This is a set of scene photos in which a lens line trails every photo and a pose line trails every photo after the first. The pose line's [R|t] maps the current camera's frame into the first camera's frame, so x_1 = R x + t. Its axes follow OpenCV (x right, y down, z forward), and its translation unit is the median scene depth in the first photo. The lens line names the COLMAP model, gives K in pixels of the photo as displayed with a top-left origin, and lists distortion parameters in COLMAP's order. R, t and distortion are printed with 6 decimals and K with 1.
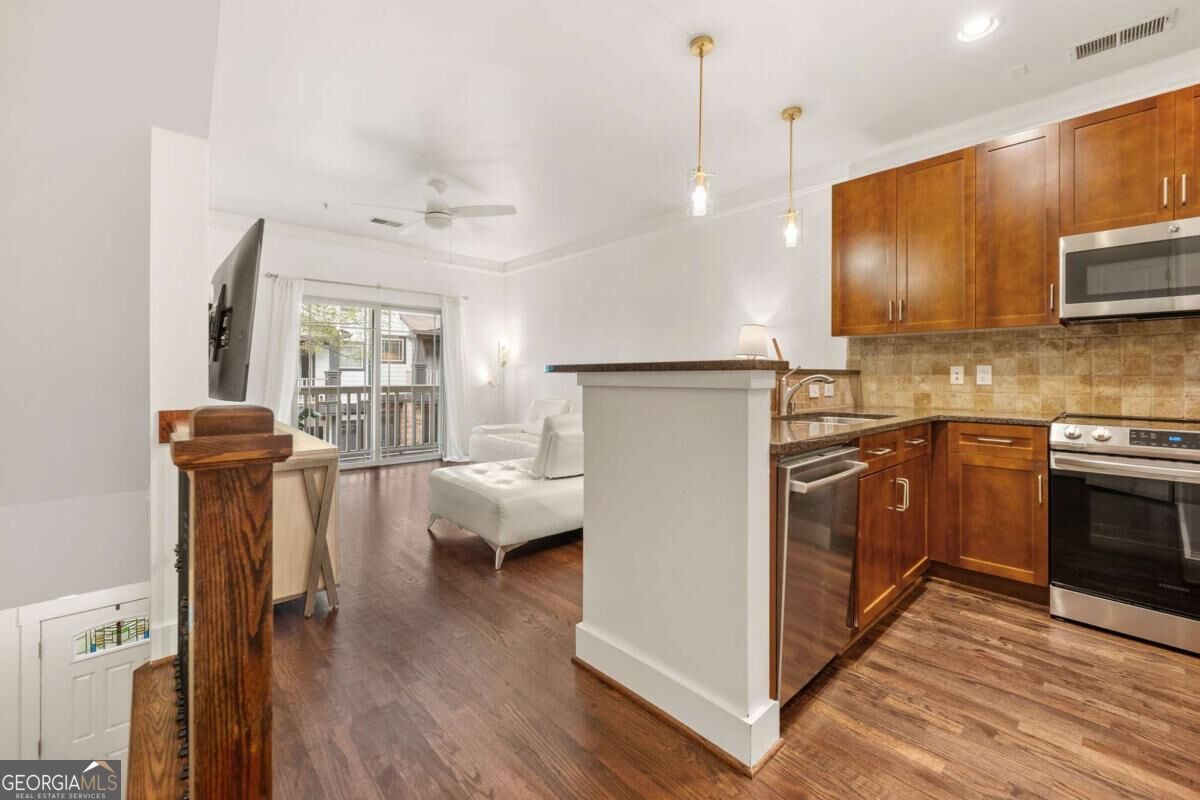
lens RADIAL K [[493.9, 0, 597.5], [0, 493.9, 376.1], [0, 0, 1]] dist [-0.001569, -0.000085]
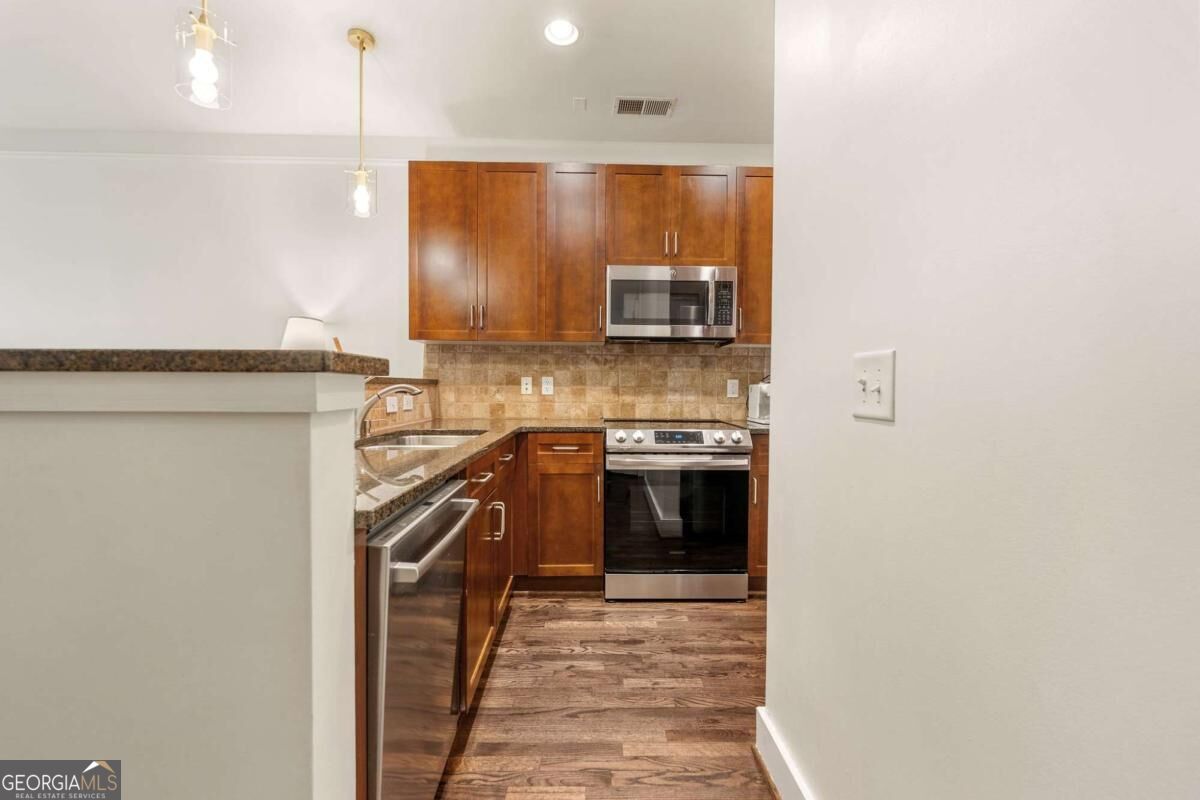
lens RADIAL K [[483.8, 0, 598.5], [0, 483.8, 398.0], [0, 0, 1]] dist [-0.000205, -0.000073]
pose [[0.656087, -0.014183, 0.754552, 0.074836], [-0.004774, 0.999725, 0.022942, 0.000029], [-0.754670, -0.018654, 0.655839, 0.267668]]
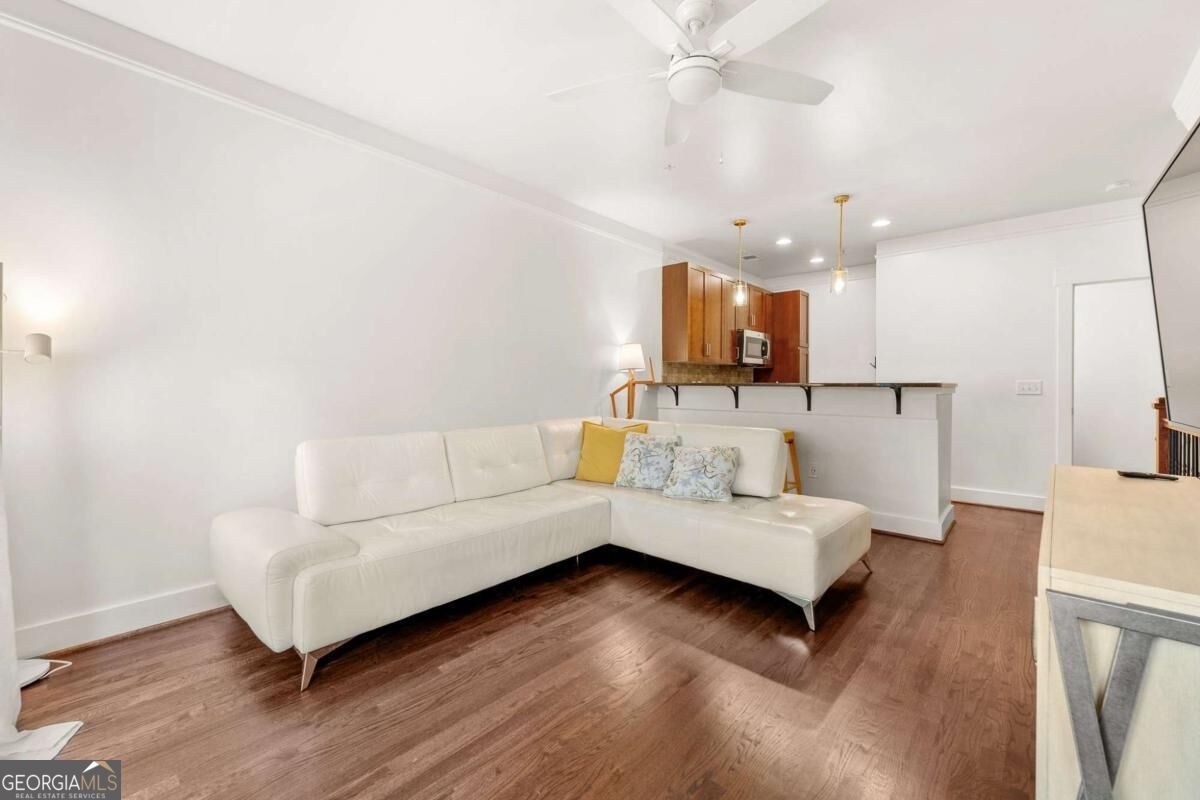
lens RADIAL K [[493.9, 0, 597.5], [0, 493.9, 376.1], [0, 0, 1]] dist [-0.001569, -0.000085]
pose [[-0.108983, 0.008623, 0.994006, -1.325466], [-0.006857, 0.999932, -0.009427, -0.024735], [-0.994020, -0.007843, -0.108917, 1.902703]]
